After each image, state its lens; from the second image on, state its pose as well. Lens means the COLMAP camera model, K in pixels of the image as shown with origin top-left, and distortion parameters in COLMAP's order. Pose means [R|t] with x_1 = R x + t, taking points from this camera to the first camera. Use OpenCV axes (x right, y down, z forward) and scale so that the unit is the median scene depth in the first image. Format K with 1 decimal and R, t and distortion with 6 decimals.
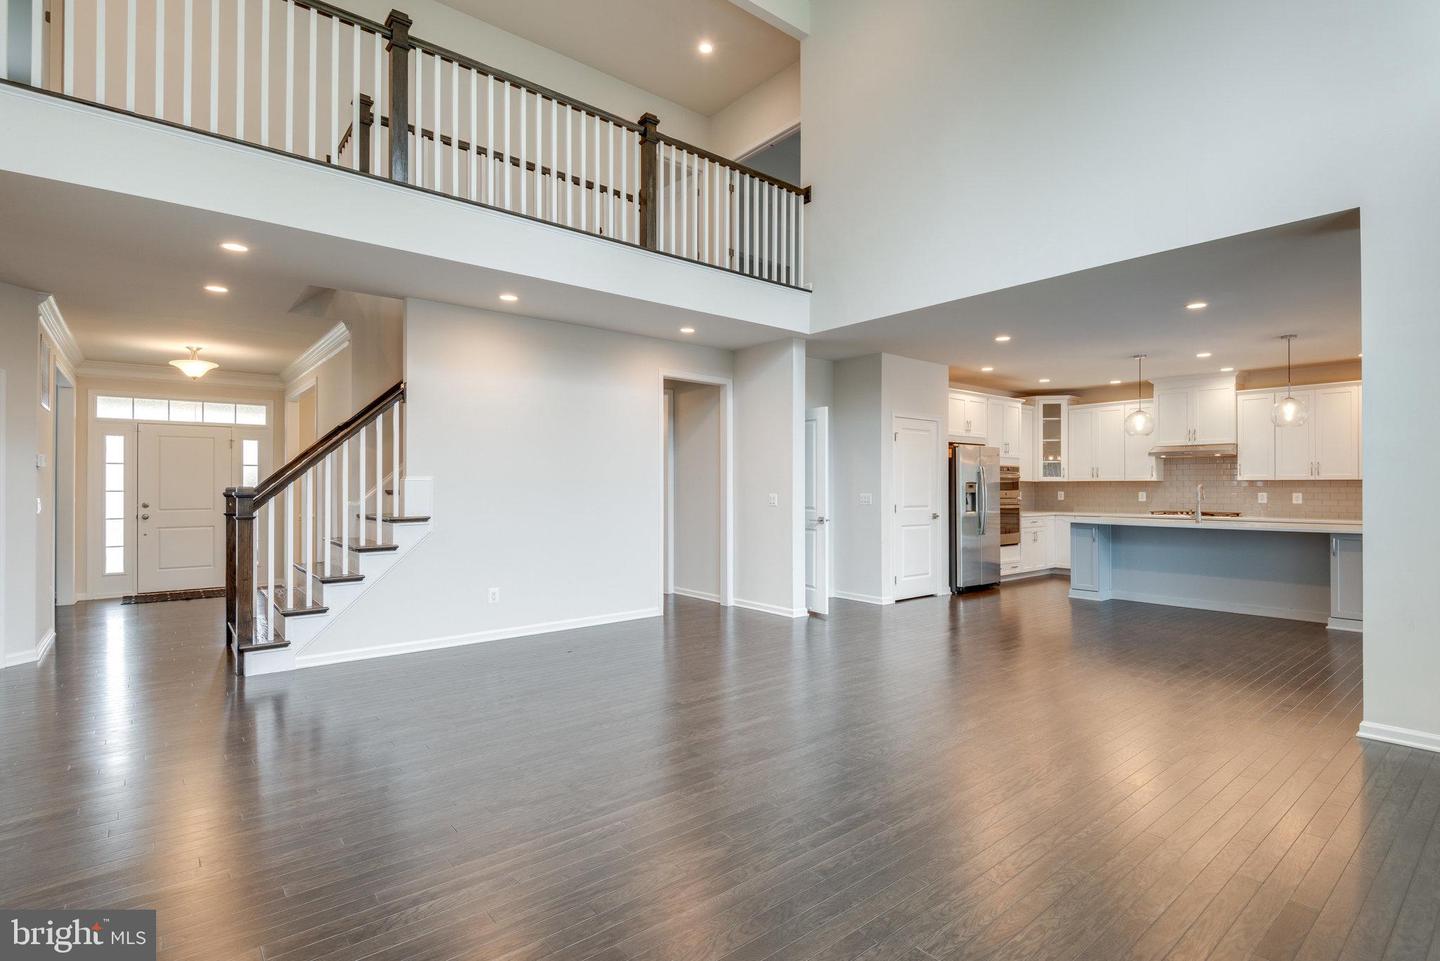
lens RADIAL K [[707.2, 0, 718.9], [0, 707.2, 486.1], [0, 0, 1]] dist [0.007780, -0.005132]
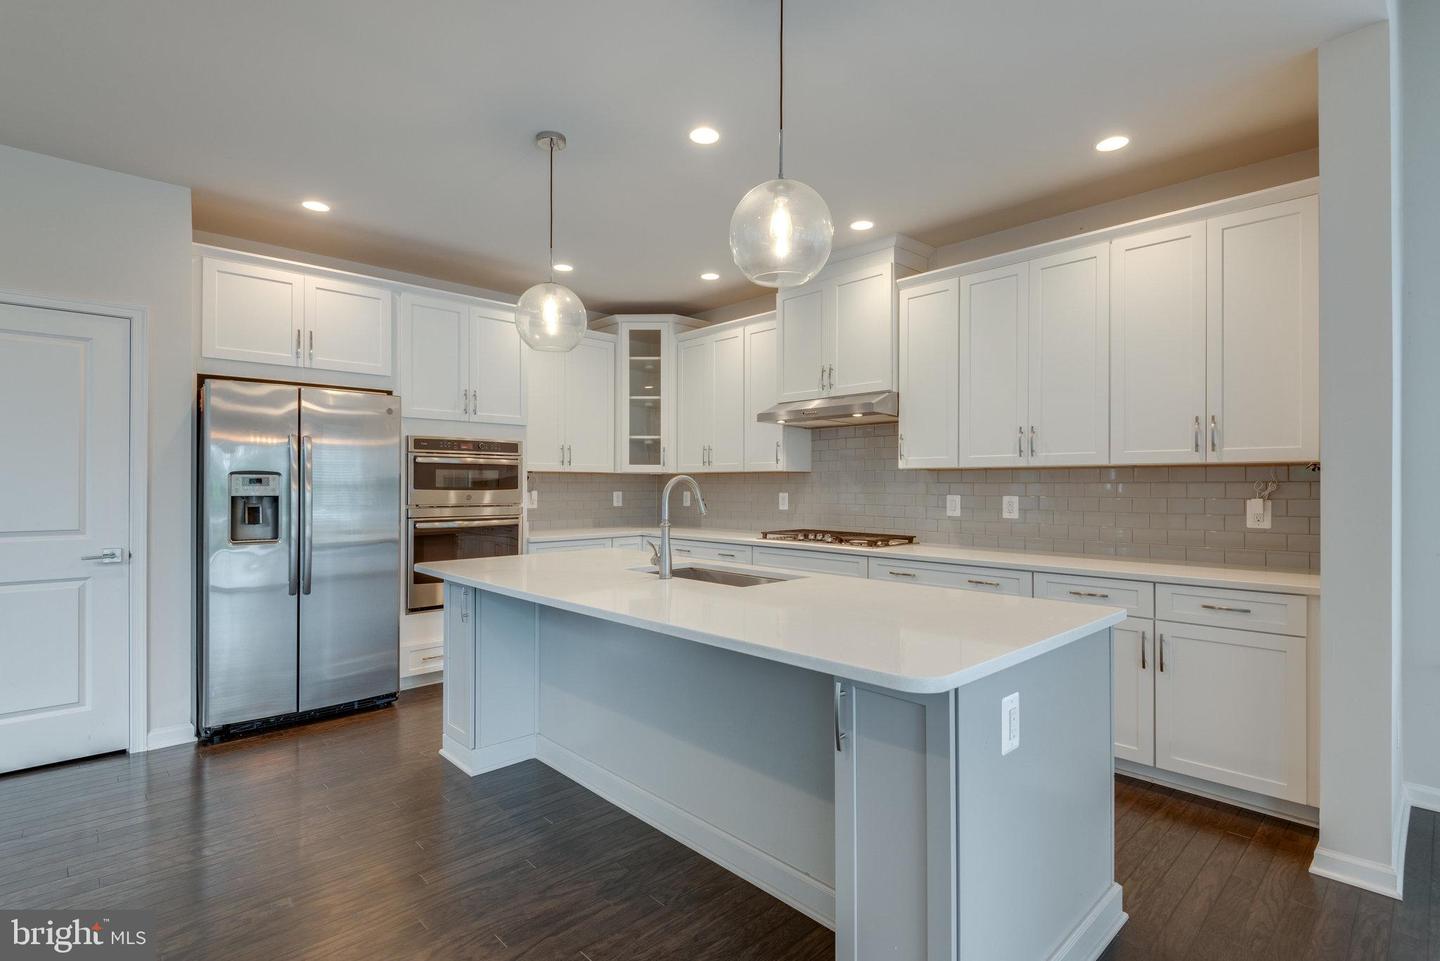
lens RADIAL K [[707.2, 0, 713.9], [0, 707.2, 485.6], [0, 0, 1]] dist [0.007780, -0.005132]
pose [[0.996989, 0.000132, 0.077538, 0.561646], [-0.000512, 0.999988, 0.004890, 0.000642], [-0.077536, -0.004915, 0.996977, 0.530207]]
